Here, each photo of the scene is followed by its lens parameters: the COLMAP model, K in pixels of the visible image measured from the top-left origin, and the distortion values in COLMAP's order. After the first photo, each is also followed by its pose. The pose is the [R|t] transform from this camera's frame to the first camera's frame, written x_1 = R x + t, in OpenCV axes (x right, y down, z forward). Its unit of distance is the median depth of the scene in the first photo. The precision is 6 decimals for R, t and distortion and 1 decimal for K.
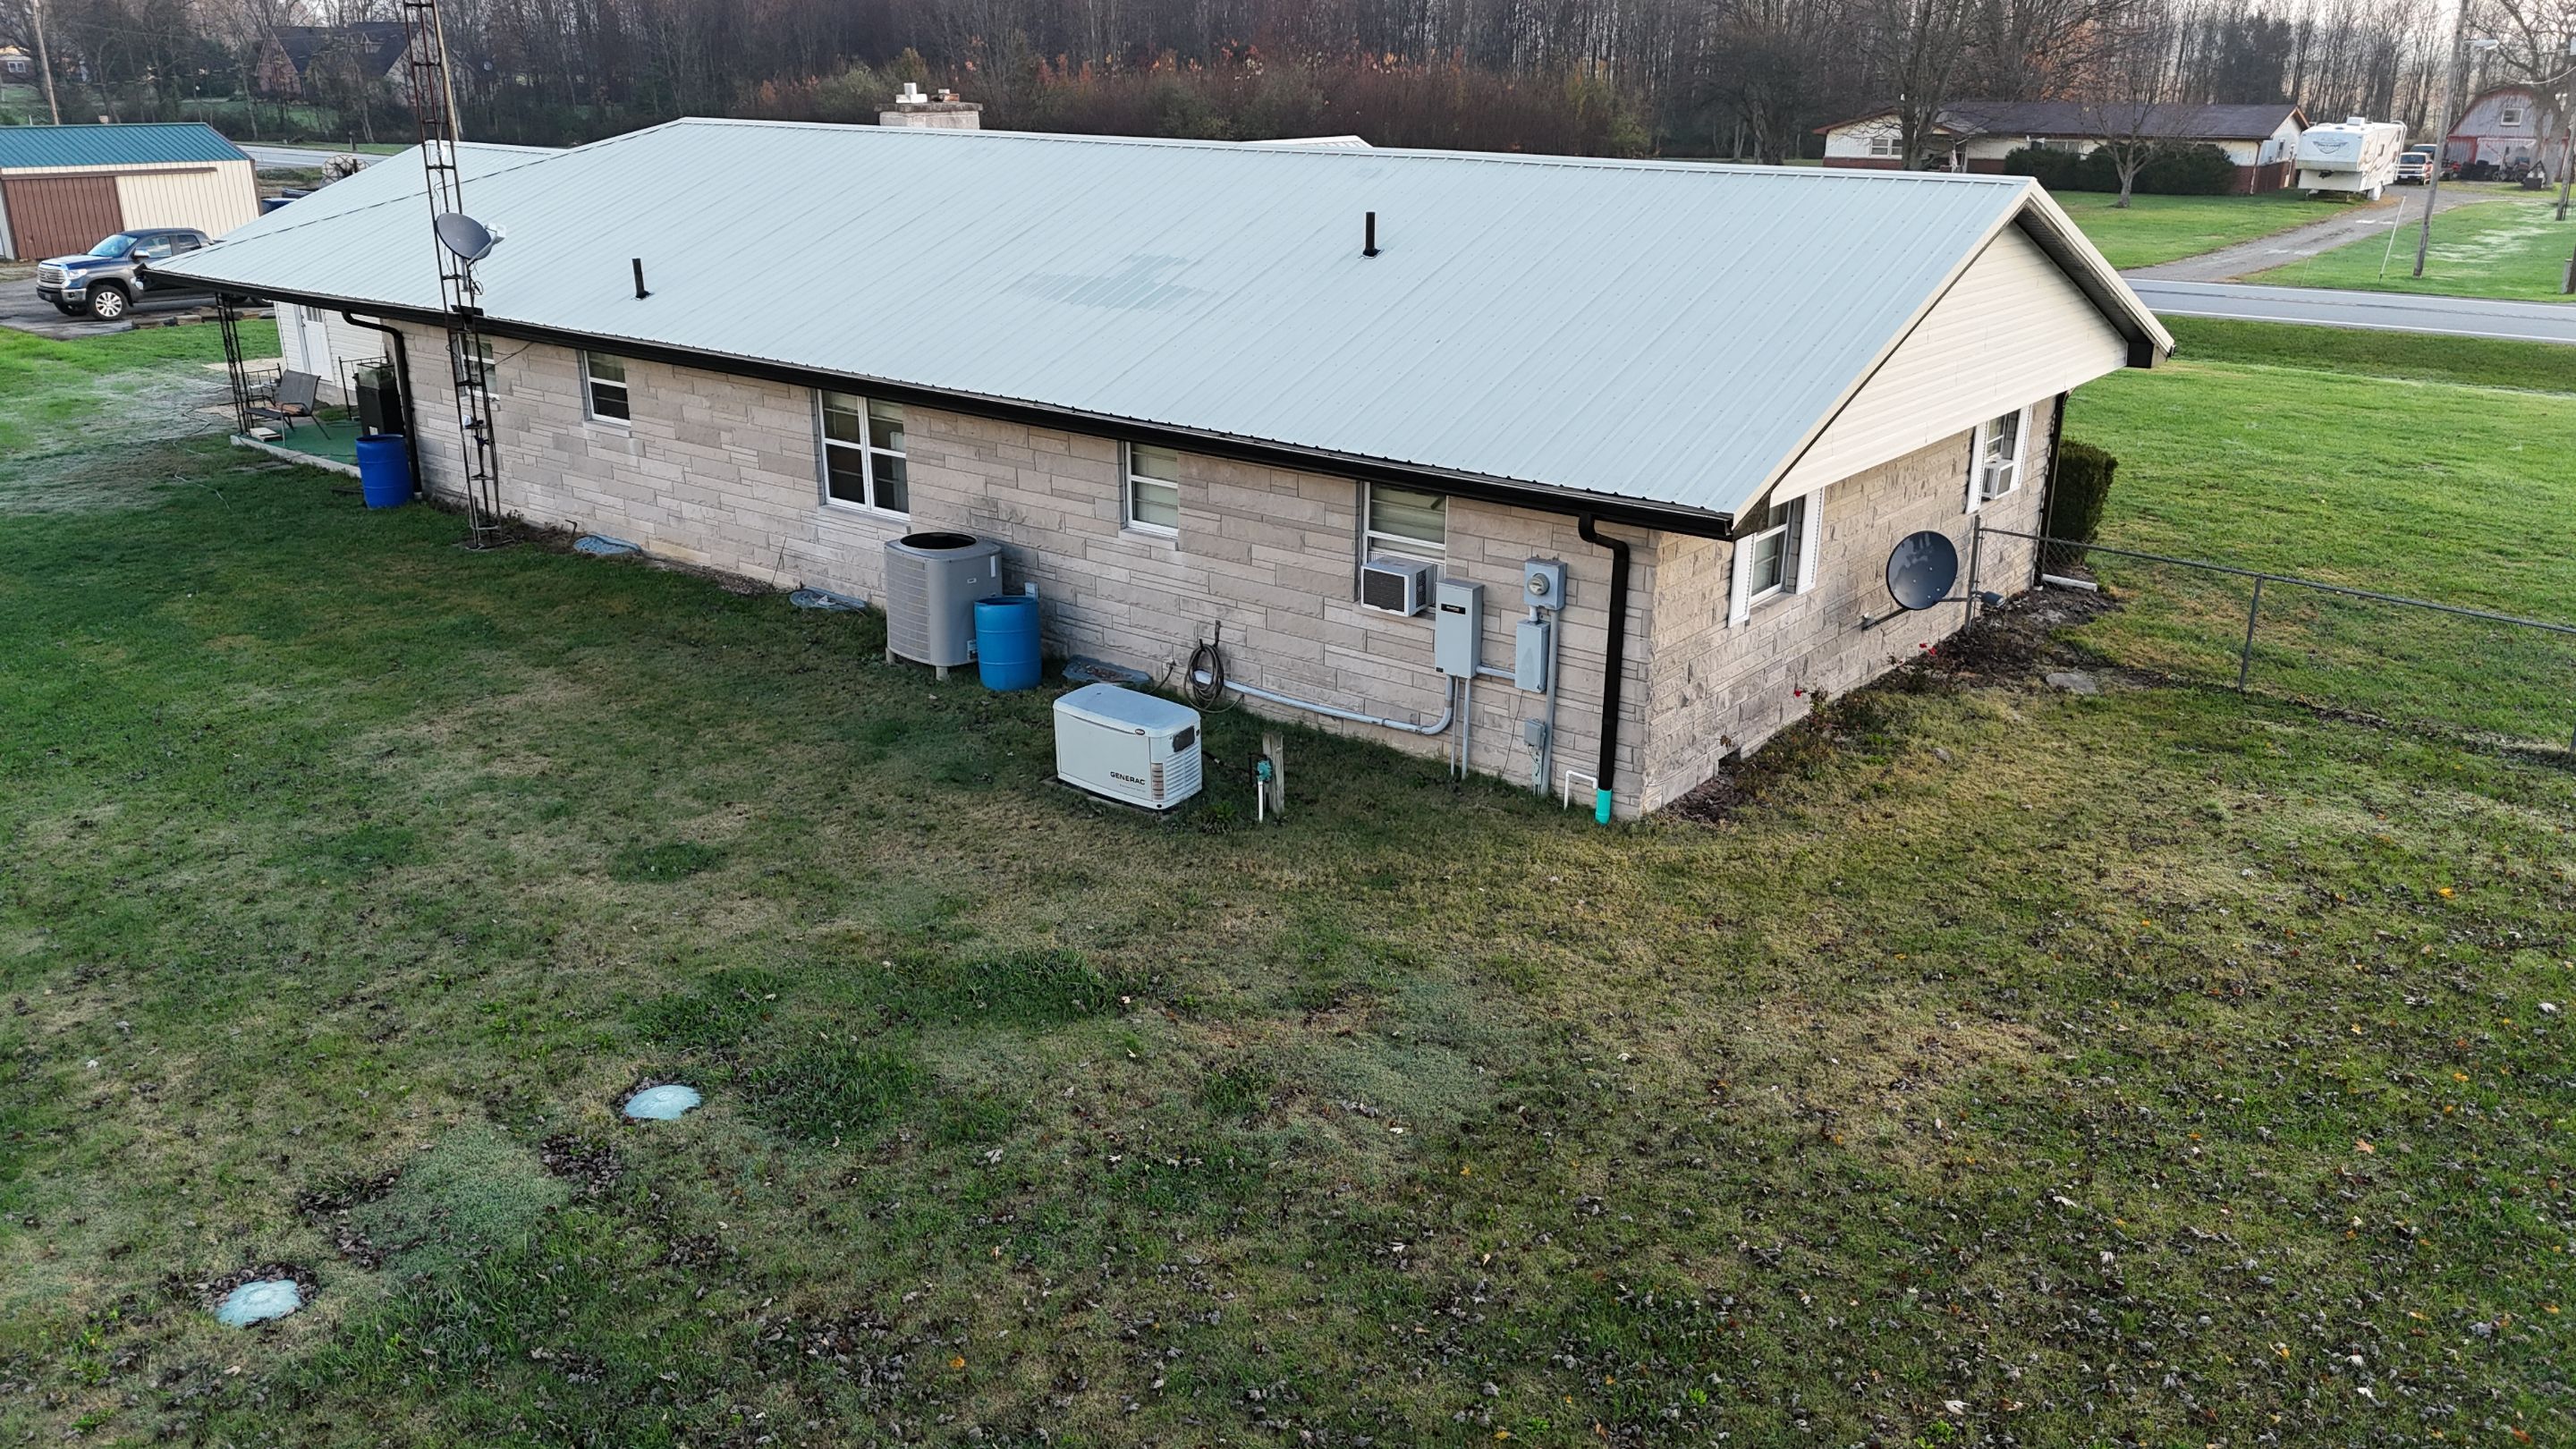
lens RADIAL K [[1927.0, 0, 1291.6], [0, 1927.0, 725.0], [0, 0, 1]] dist [0.073516, -0.066460]
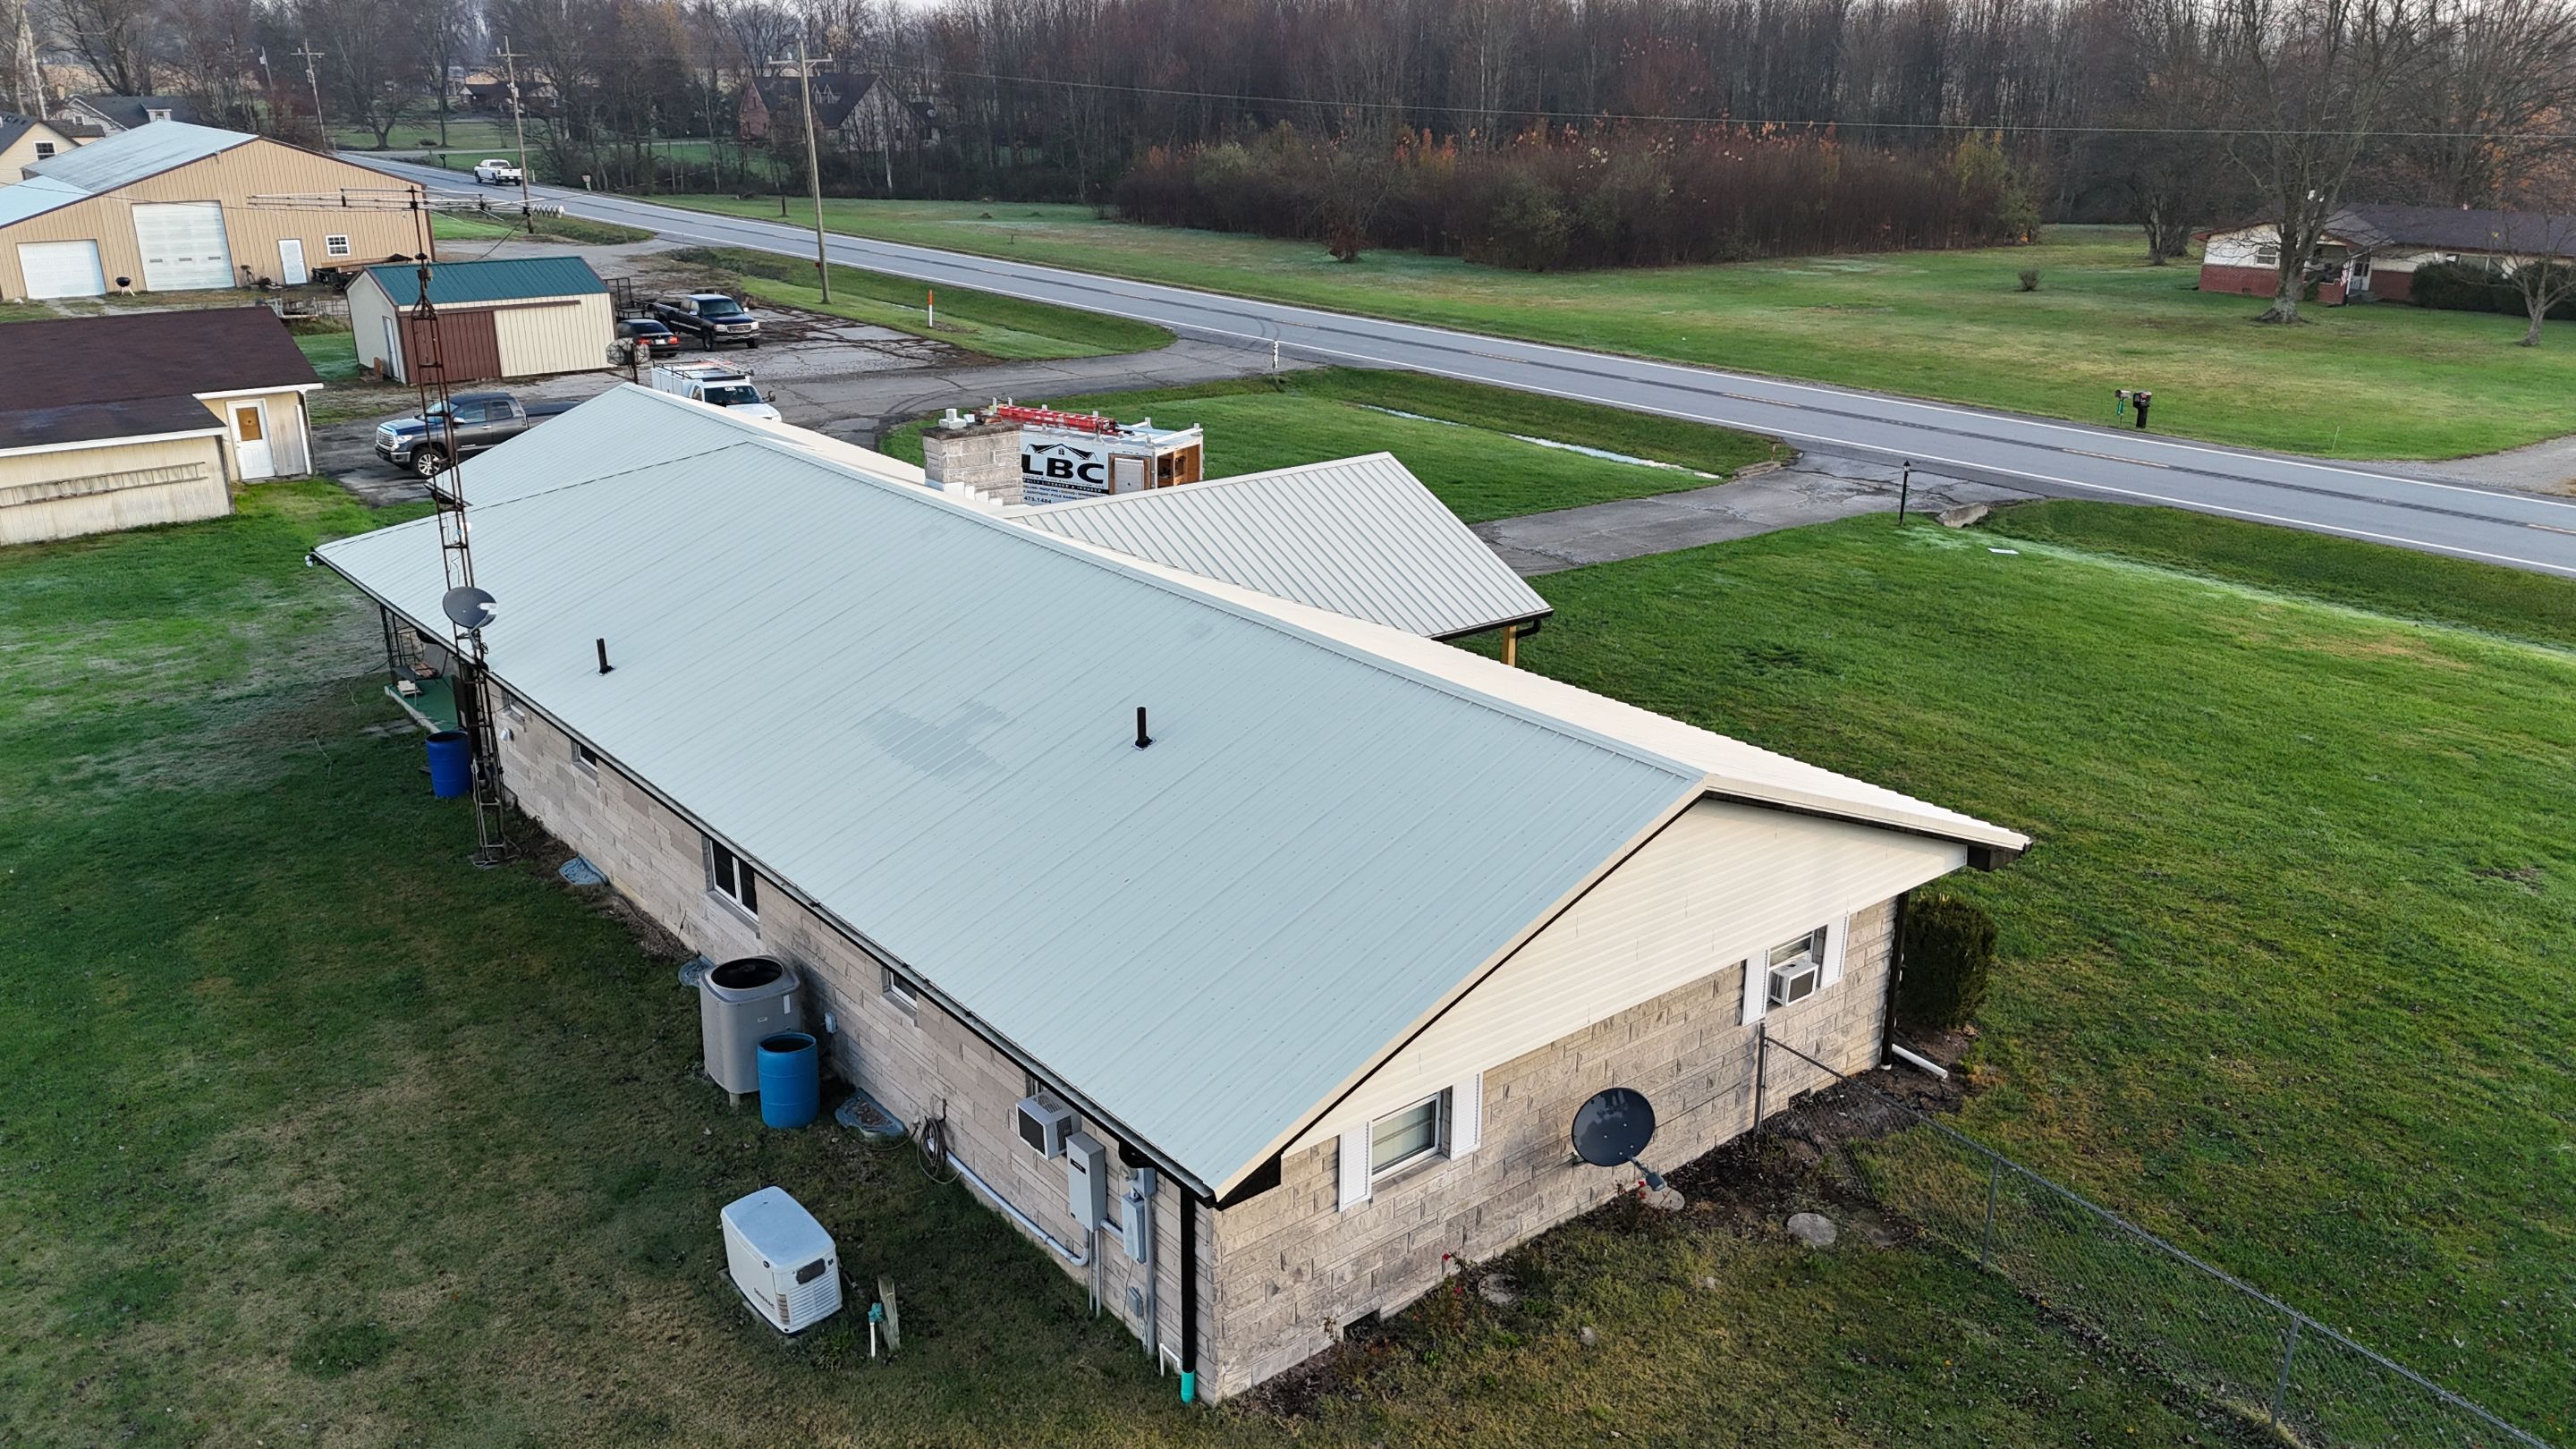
lens RADIAL K [[1927.0, 0, 1291.6], [0, 1927.0, 721.4], [0, 0, 1]] dist [0.073516, -0.066460]
pose [[0.974952, 0.071337, -0.210664, 0.389054], [-0.071586, 0.997414, 0.006456, -0.306638], [0.210580, 0.008787, 0.977537, -0.010028]]
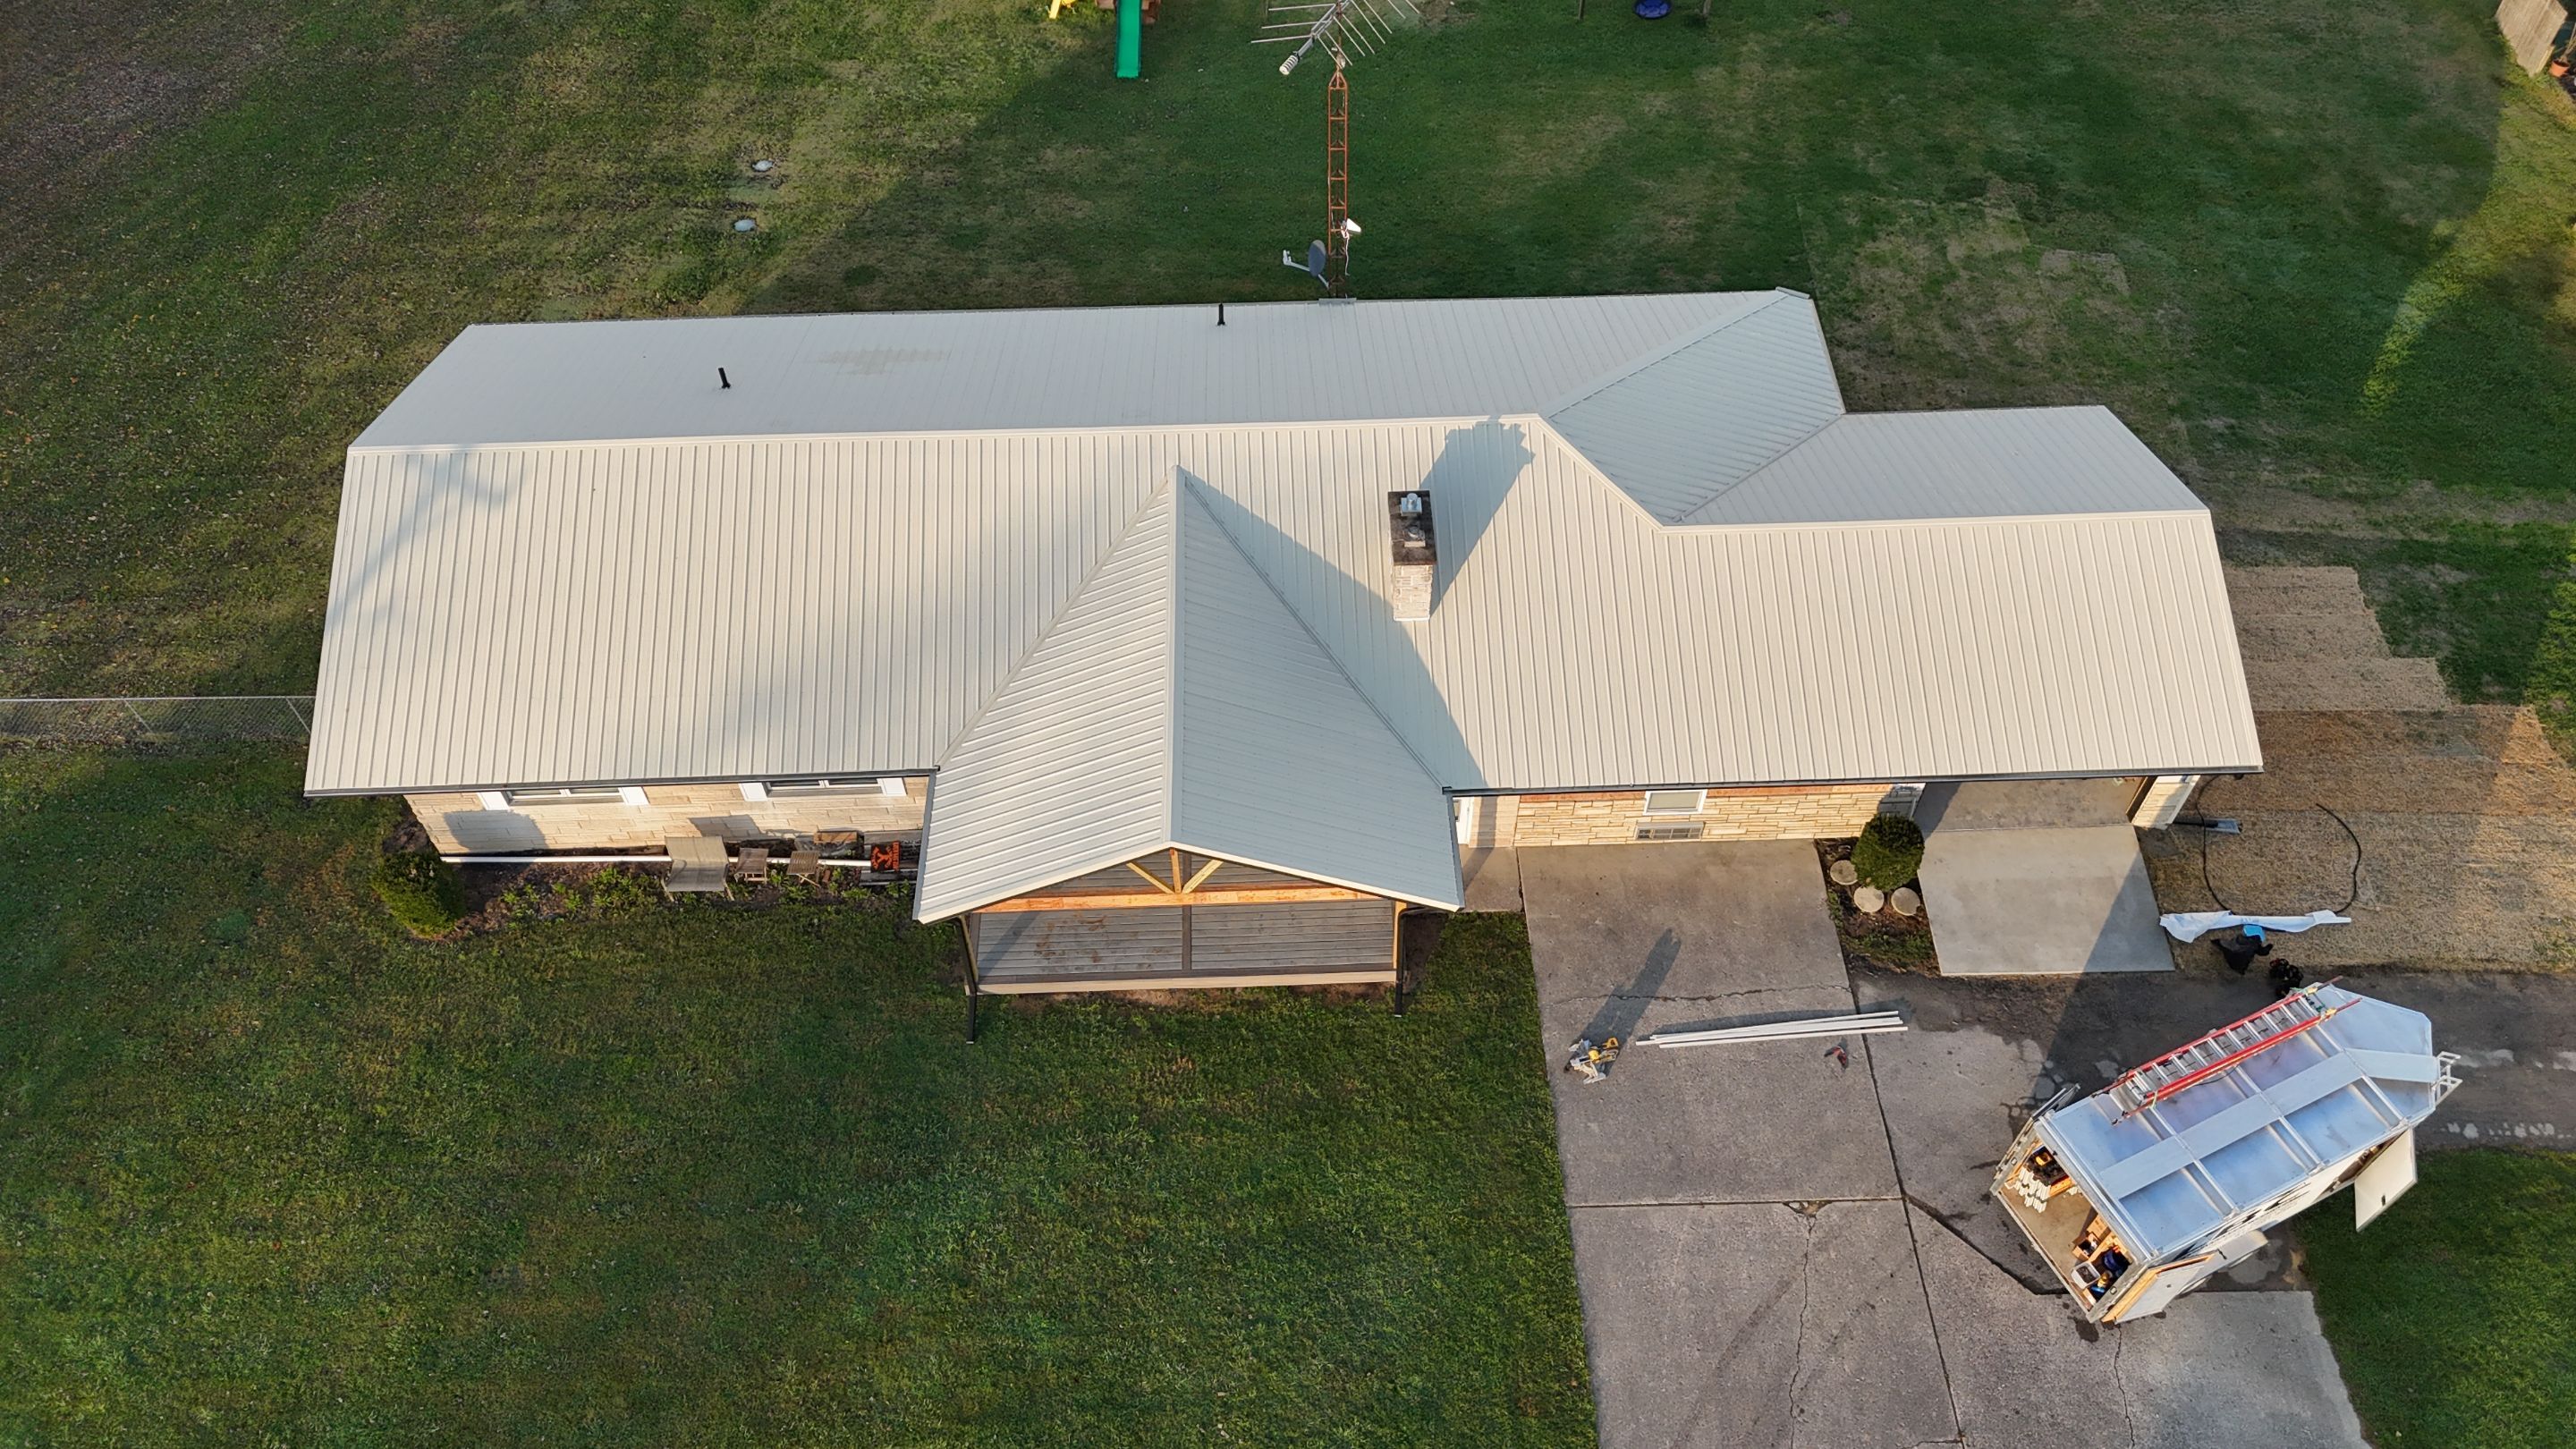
lens RADIAL K [[1927.0, 0, 1290.5], [0, 1927.0, 718.8], [0, 0, 1]] dist [0.073516, -0.066460]
pose [[-0.768919, 0.506827, -0.389730, 0.559047], [-0.203450, 0.383923, 0.900673, -2.100856], [0.606112, 0.771835, -0.192092, 2.157114]]
